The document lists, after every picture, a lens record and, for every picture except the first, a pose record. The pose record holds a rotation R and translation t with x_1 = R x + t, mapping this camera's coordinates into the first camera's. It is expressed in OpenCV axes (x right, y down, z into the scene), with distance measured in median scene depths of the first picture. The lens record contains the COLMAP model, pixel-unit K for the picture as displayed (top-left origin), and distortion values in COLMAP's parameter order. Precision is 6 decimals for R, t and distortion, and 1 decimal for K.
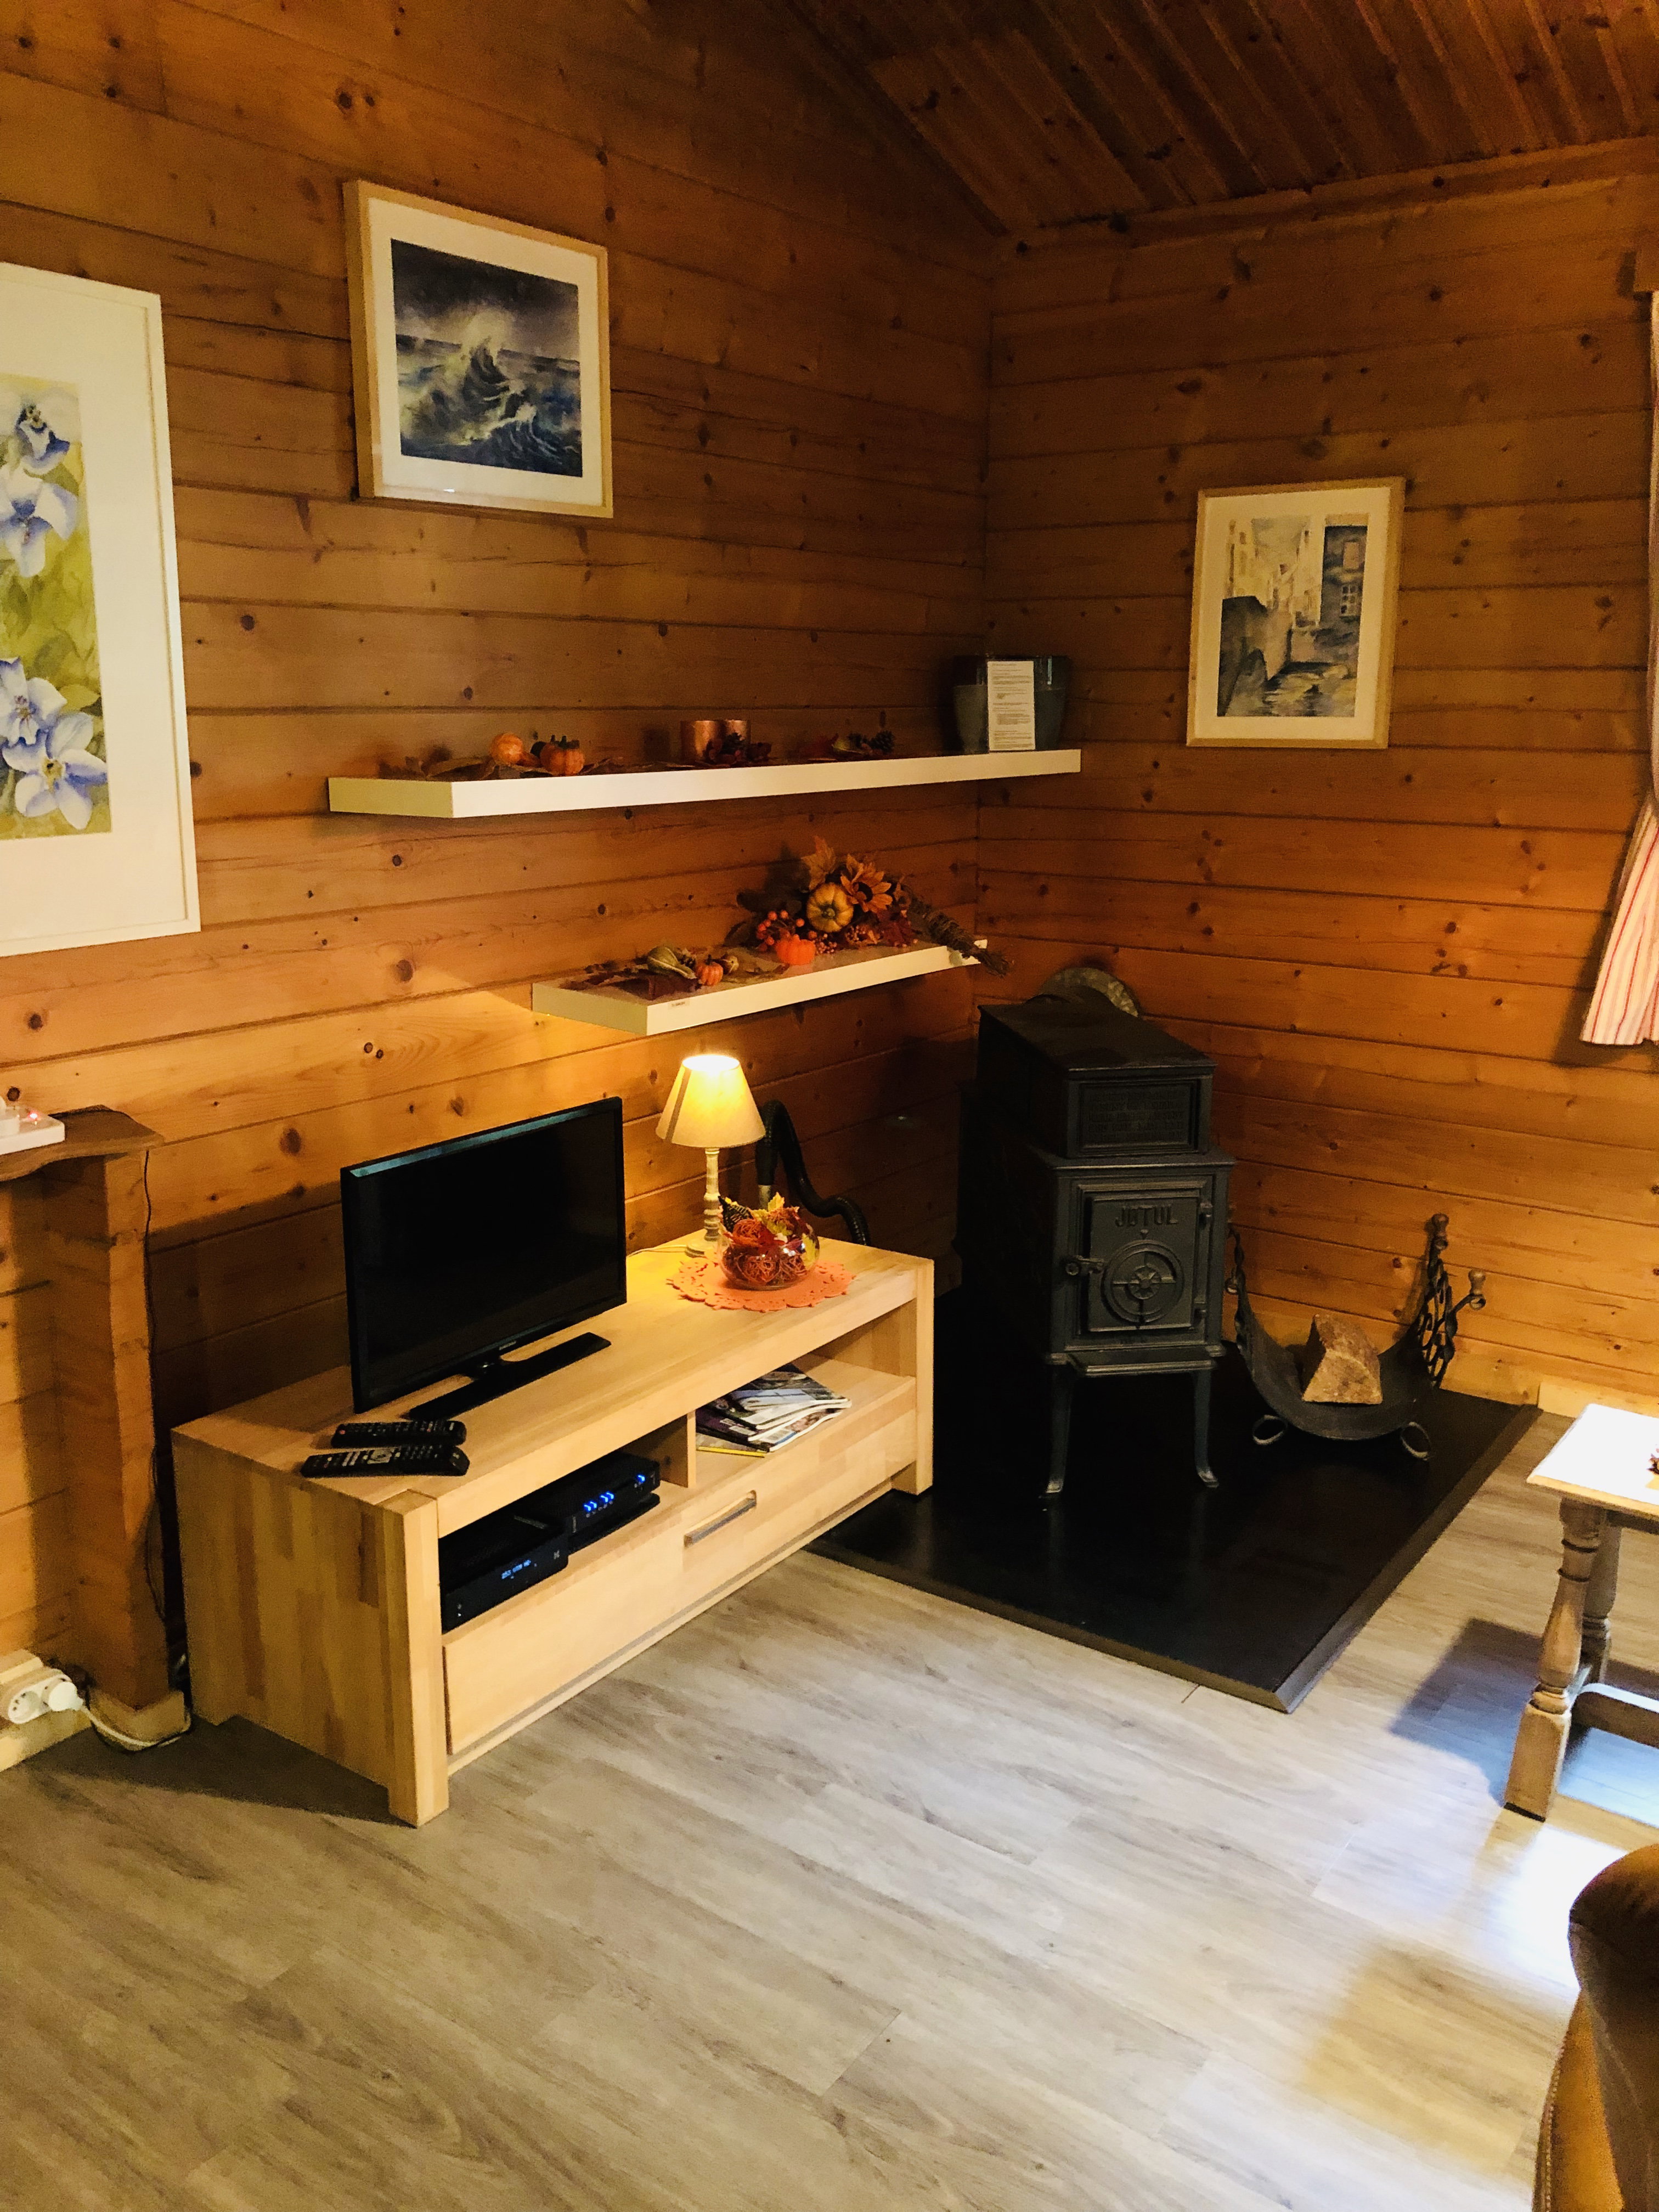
lens RADIAL K [[1811.7, 0, 827.1], [0, 1811.7, 1099.6], [0, 0, 1]] dist [0.046793, -0.052686]
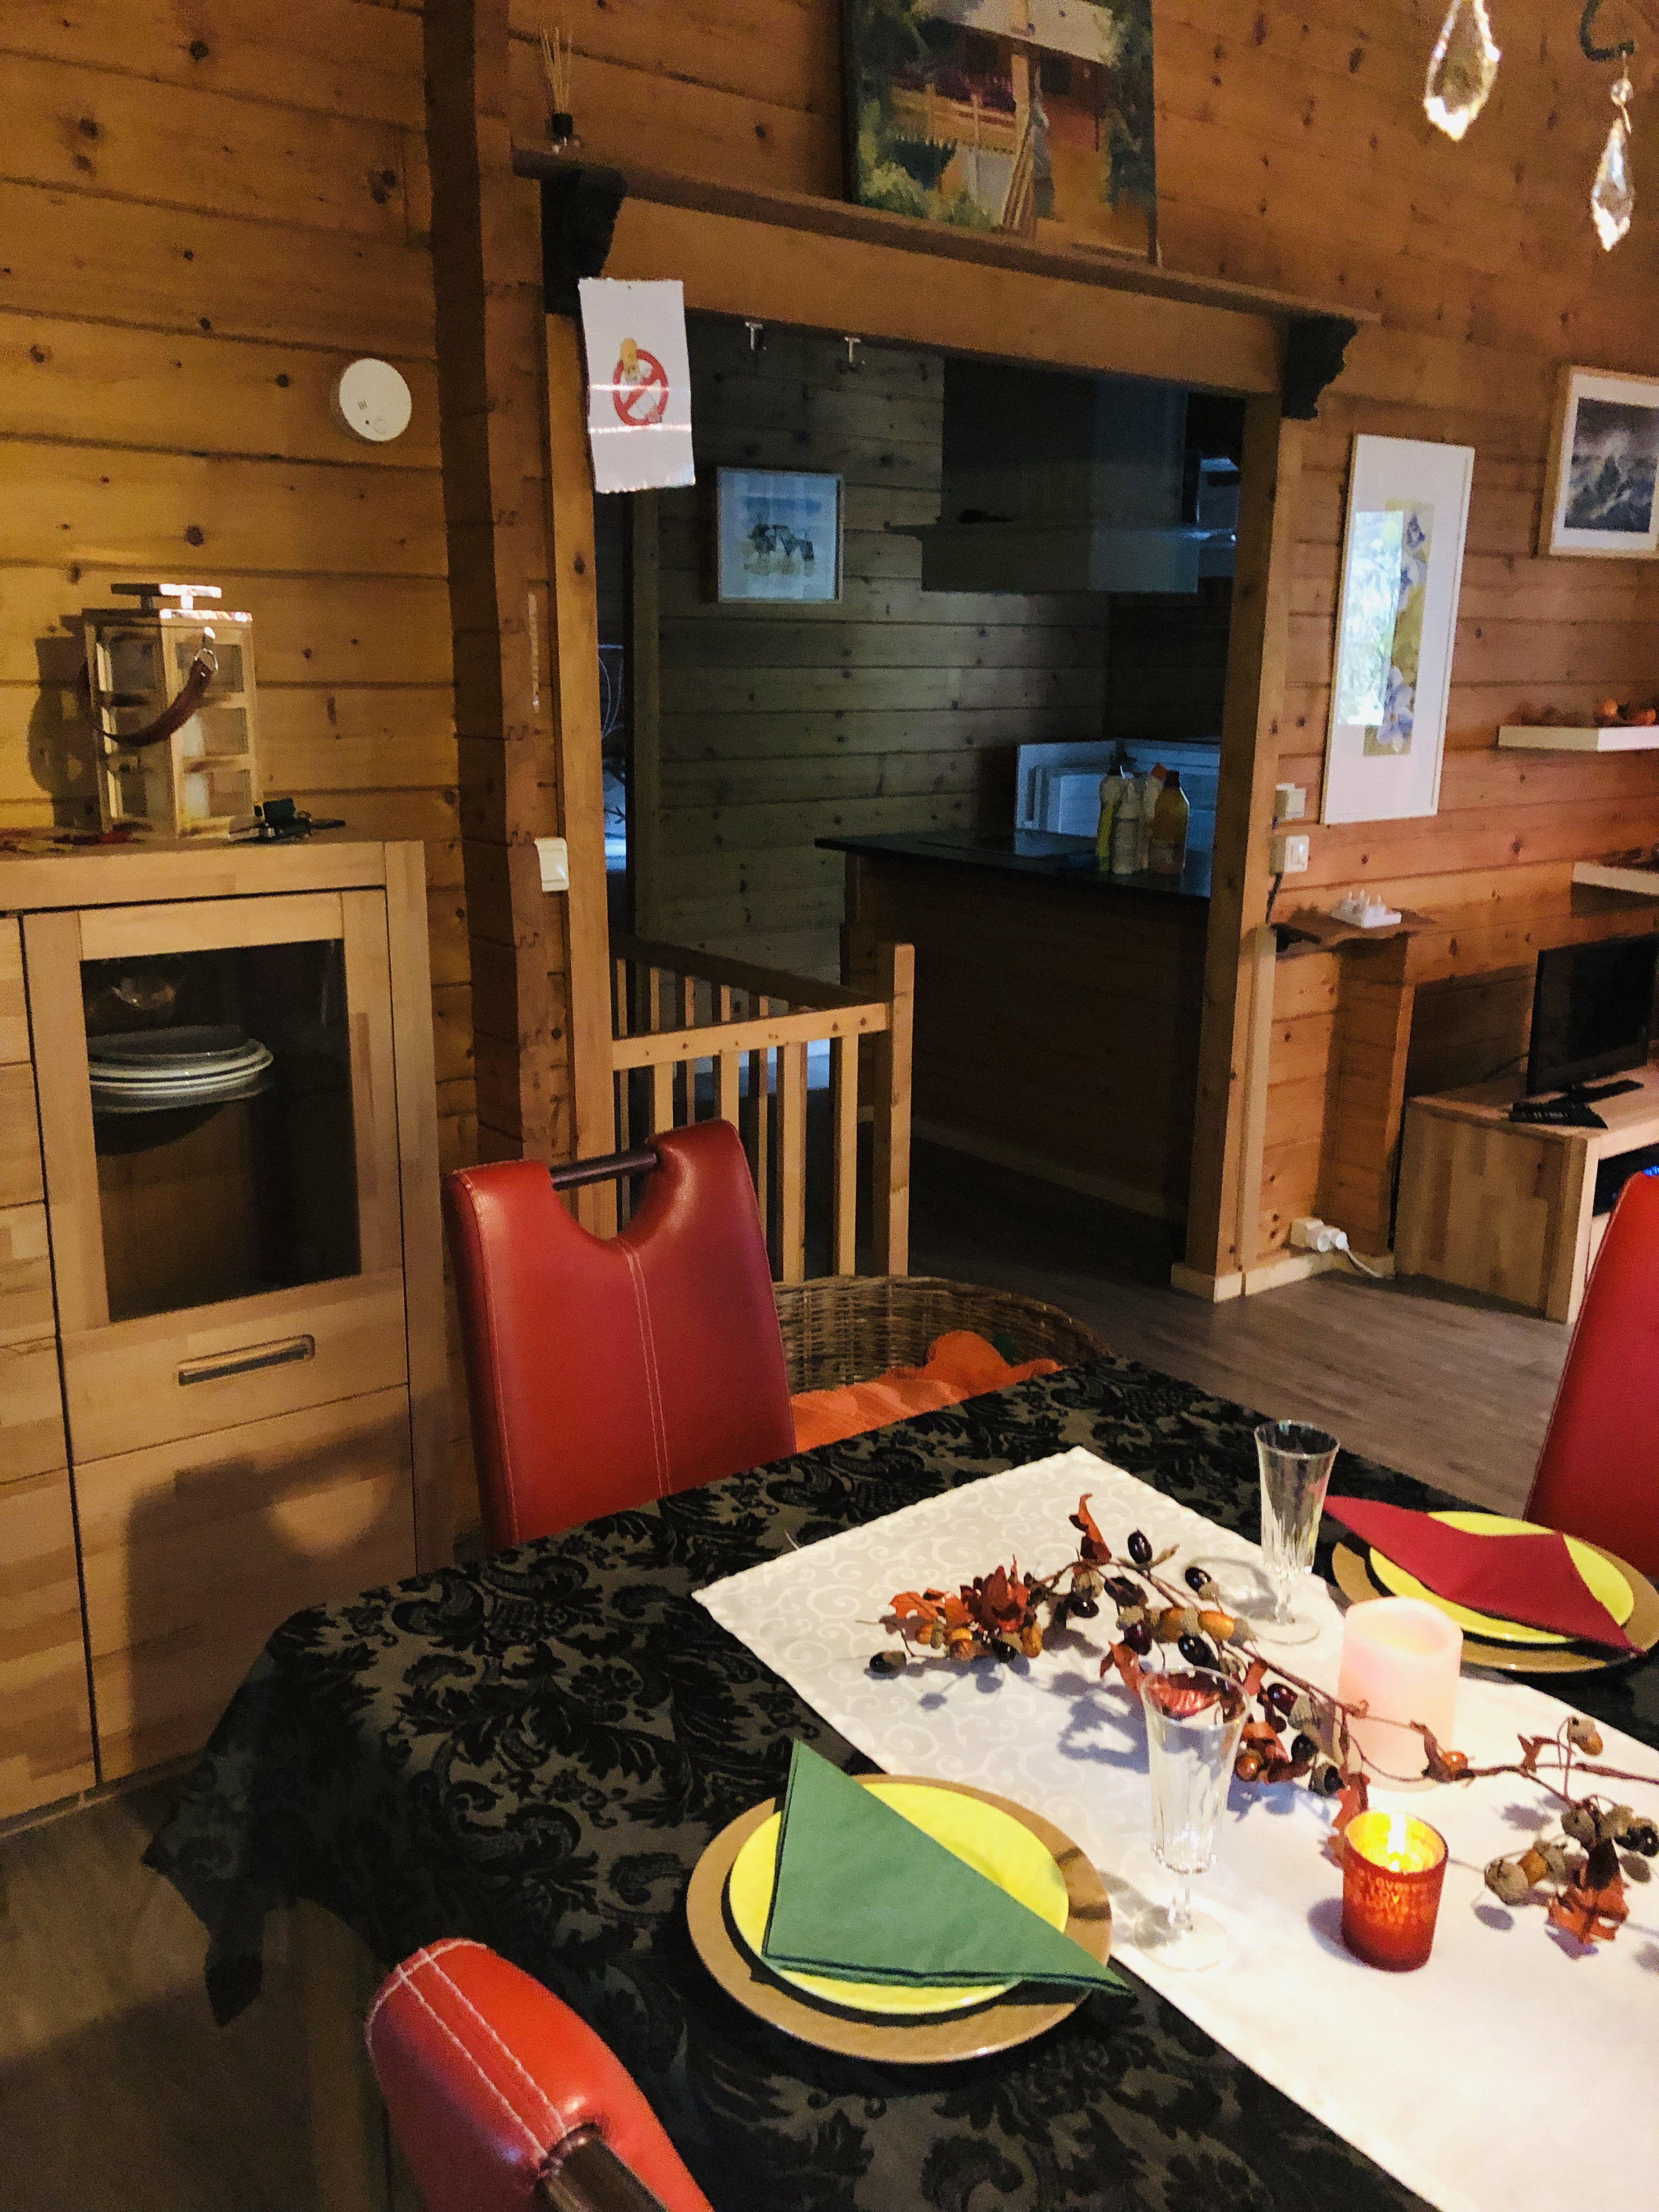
lens RADIAL K [[1811.7, 0, 835.1], [0, 1811.7, 1103.6], [0, 0, 1]] dist [0.046793, -0.052686]
pose [[0.958431, 0.074539, -0.275415, -0.369715], [-0.068931, 0.997170, 0.030002, 0.155787], [0.276872, -0.009770, 0.960857, -0.754667]]
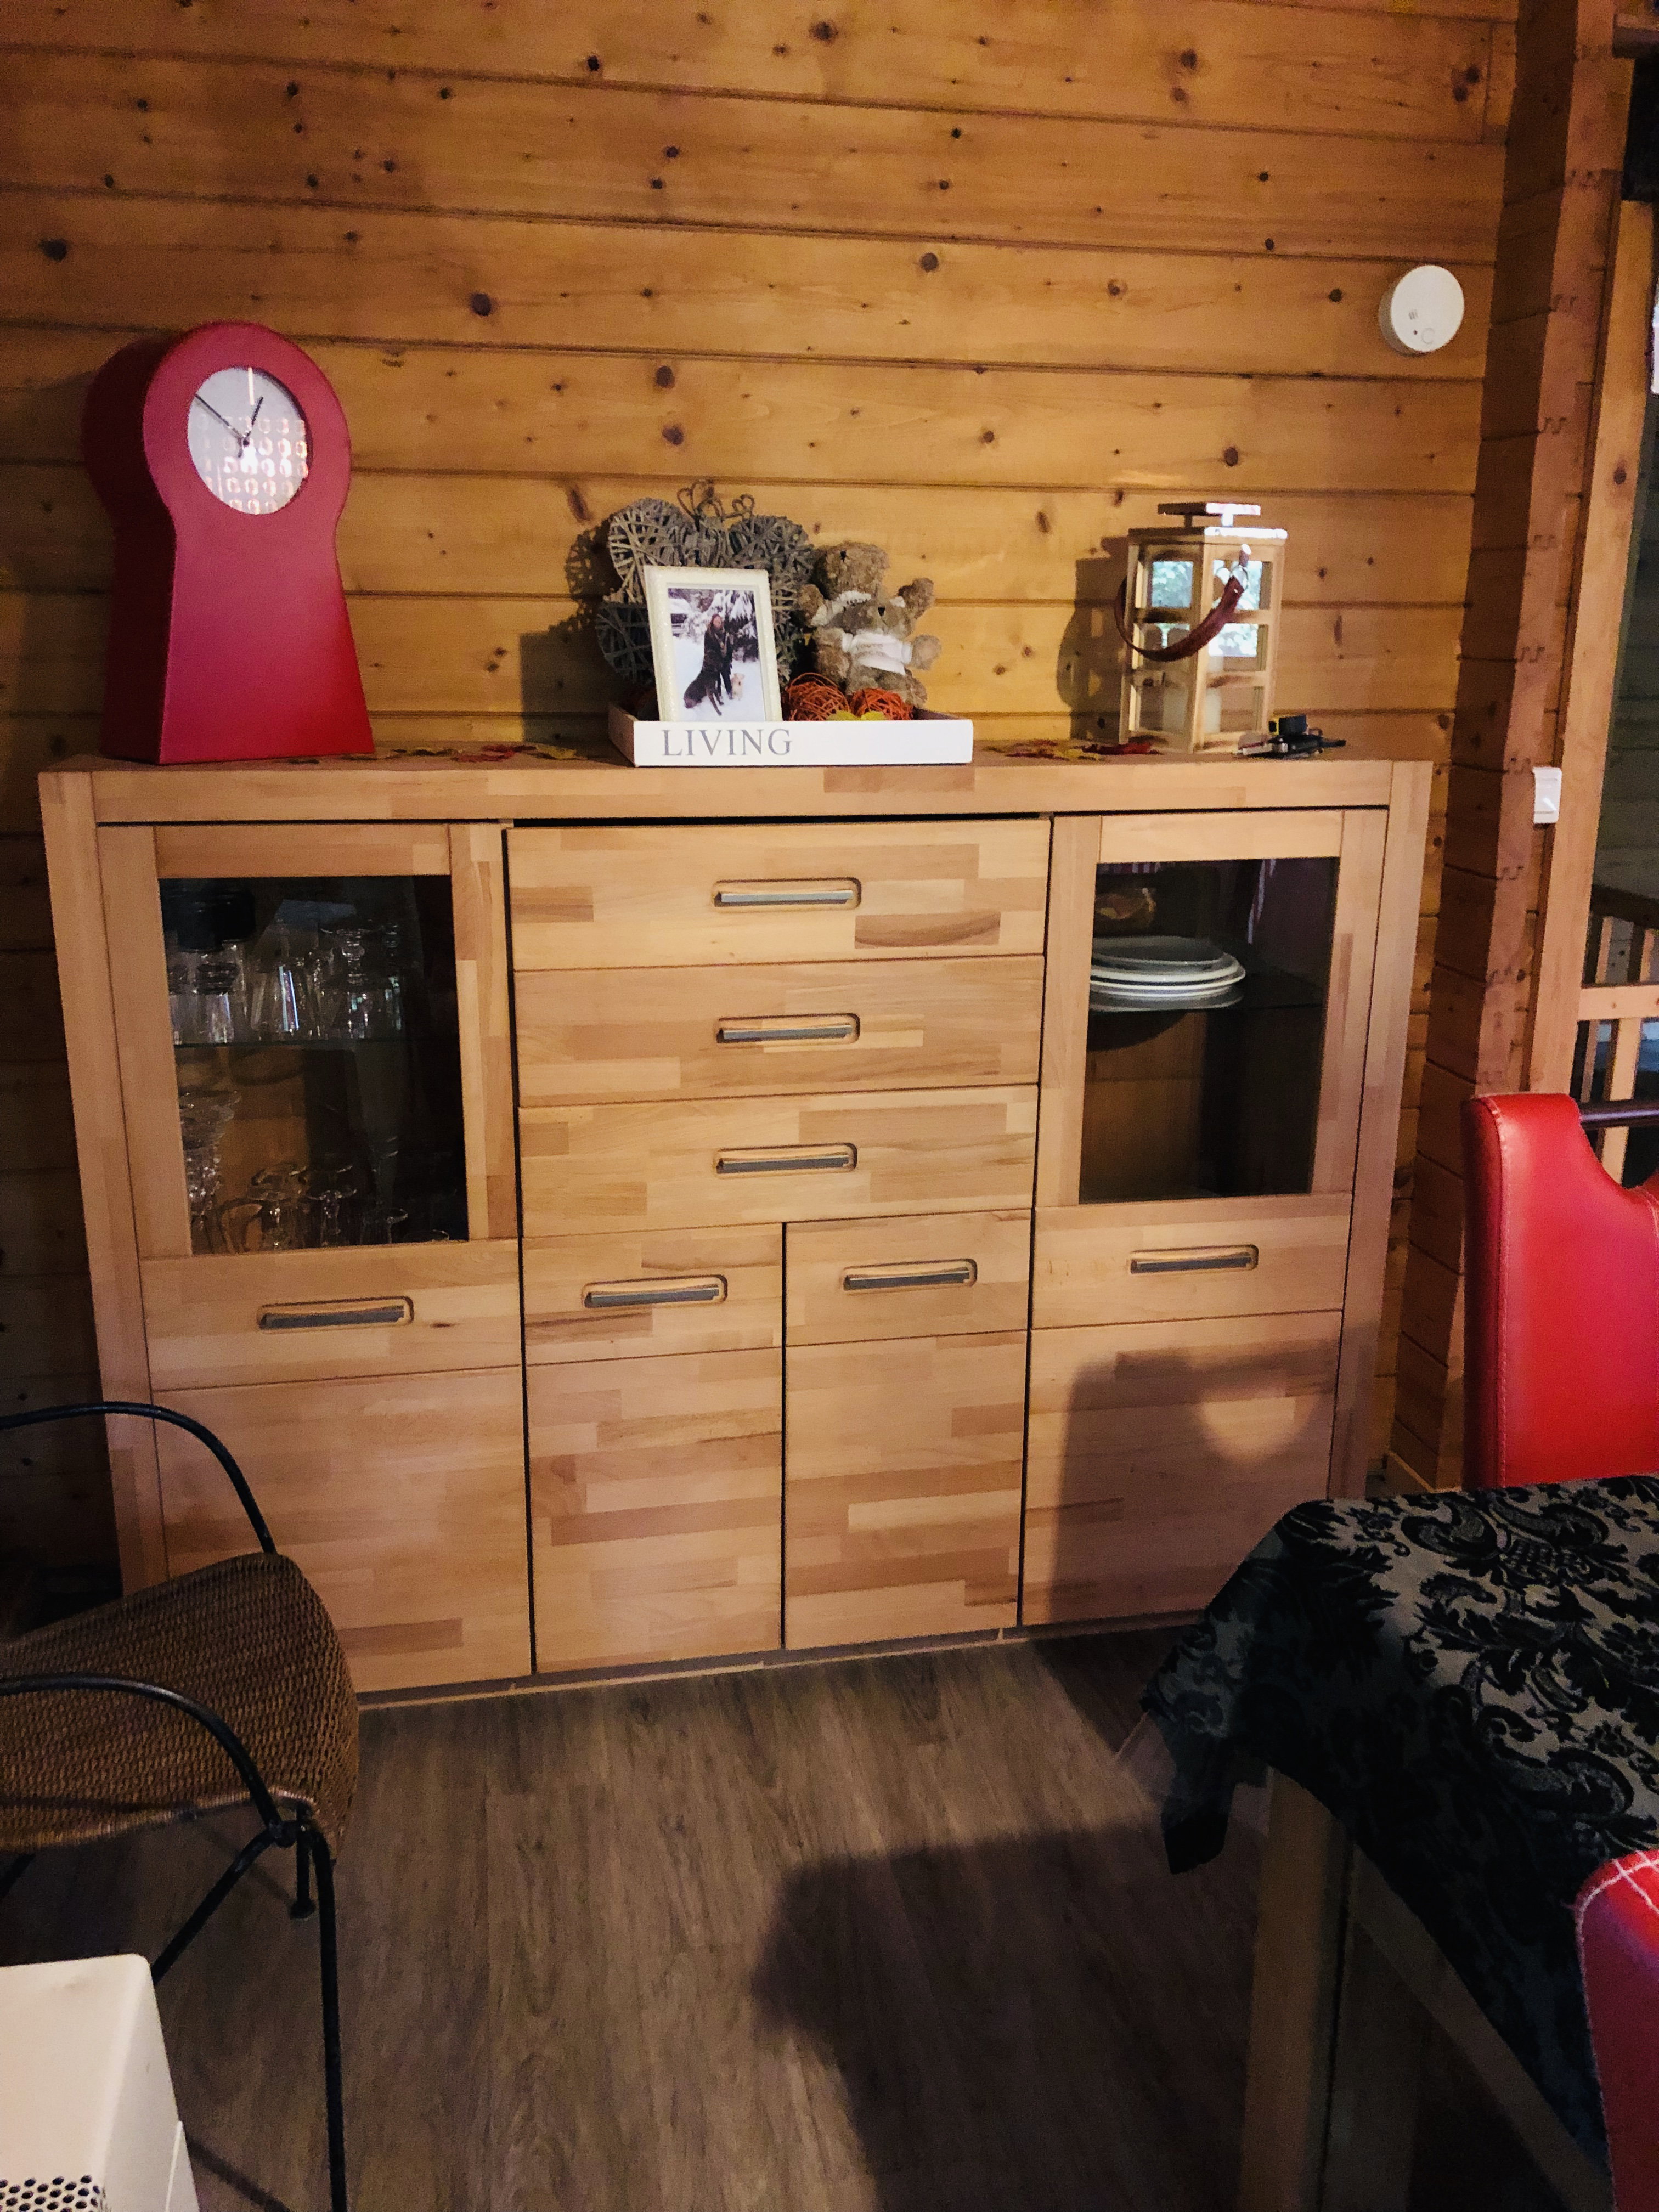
lens RADIAL K [[1811.7, 0, 847.6], [0, 1811.7, 1096.7], [0, 0, 1]] dist [0.046793, -0.052686]
pose [[0.731073, 0.185592, -0.656572, -0.398657], [-0.153242, 0.982373, 0.107056, 0.166421], [0.664868, 0.022348, 0.746627, -0.771765]]
